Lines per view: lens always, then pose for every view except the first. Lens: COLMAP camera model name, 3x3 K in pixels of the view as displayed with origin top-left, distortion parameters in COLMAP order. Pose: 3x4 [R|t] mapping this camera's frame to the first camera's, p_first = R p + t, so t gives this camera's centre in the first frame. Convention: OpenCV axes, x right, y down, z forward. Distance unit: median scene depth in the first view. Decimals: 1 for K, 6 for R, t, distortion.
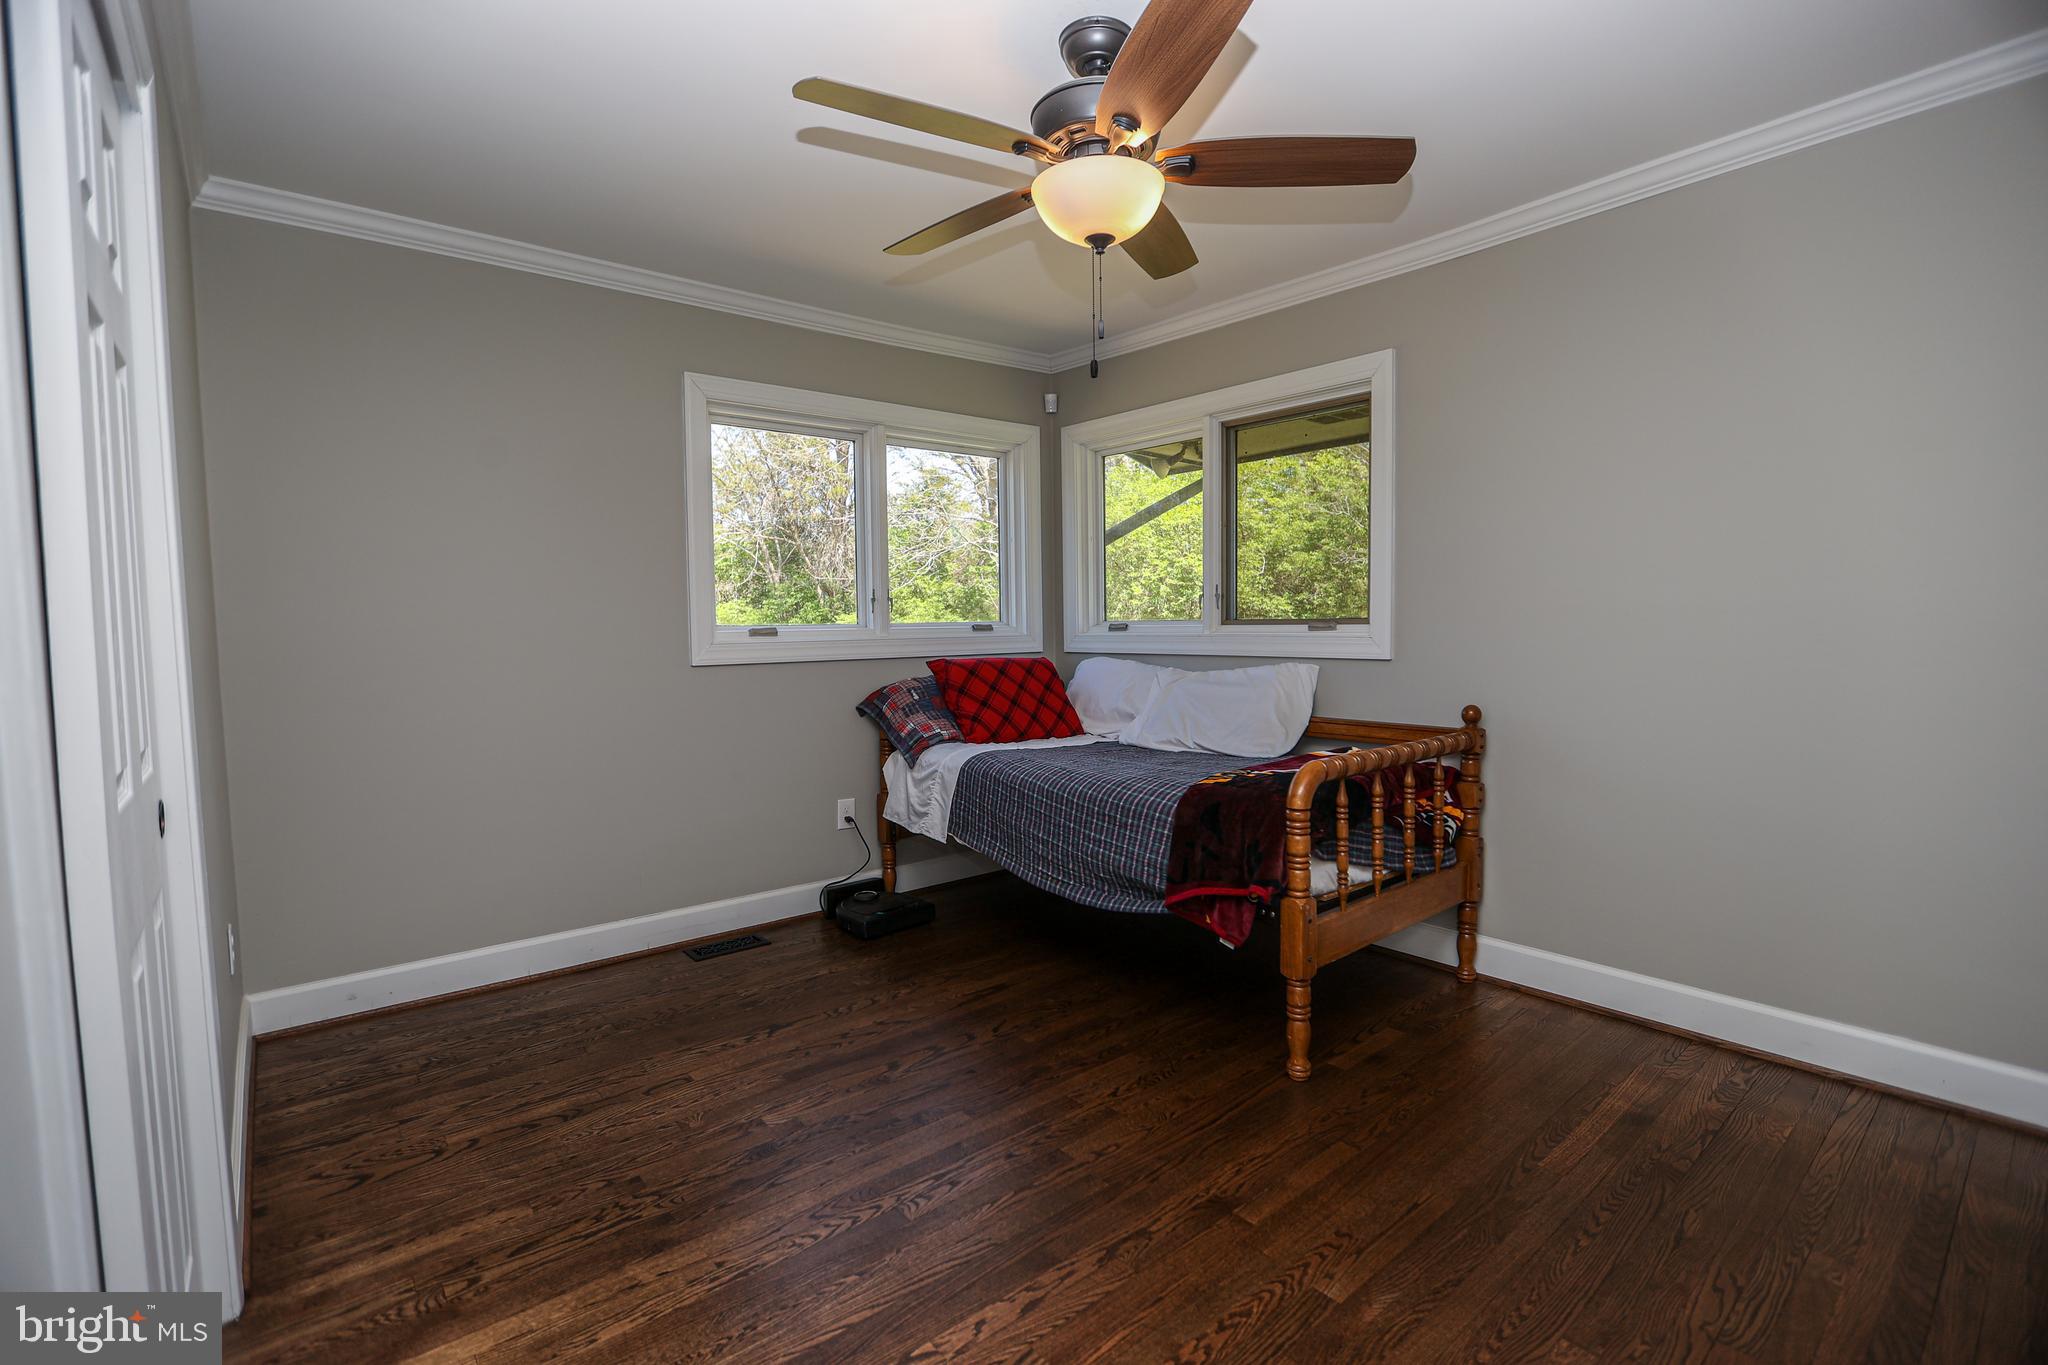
lens RADIAL K [[936.8, 0, 1024.0], [0, 936.8, 682.5], [0, 0, 1]] dist [-0.025109, 0.001097]
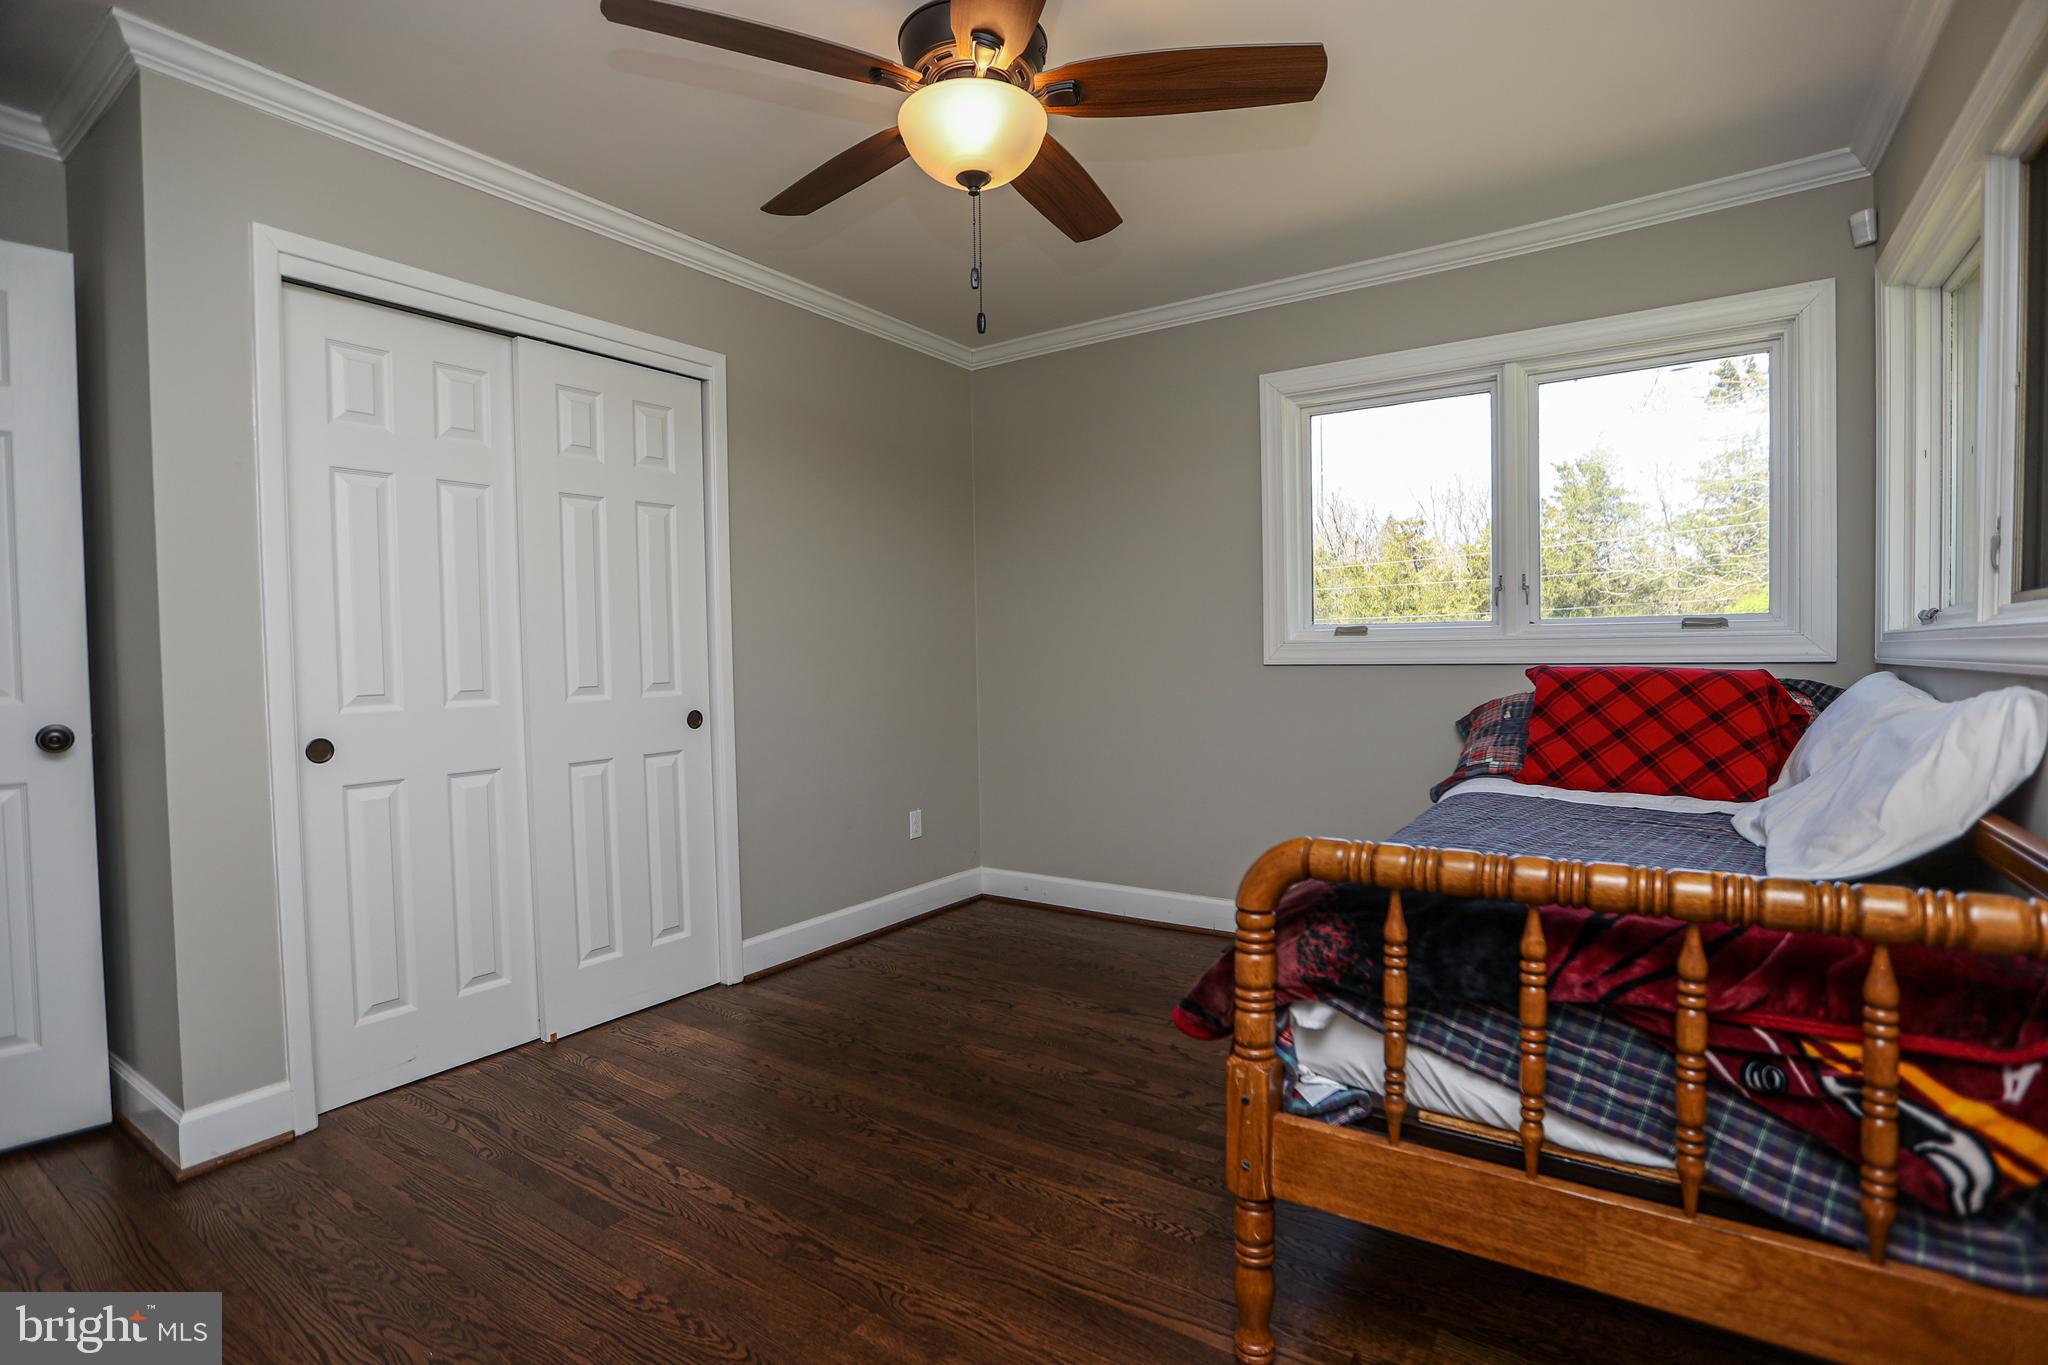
lens RADIAL K [[956.0, 0, 1024.0], [0, 956.0, 682.5], [0, 0, 1]] dist [-0.029103, 0.000384]
pose [[0.285585, 0.036651, -0.957652, 0.729235], [-0.049537, 0.998497, 0.023442, -0.013658], [0.957072, 0.040744, 0.286971, 0.599128]]
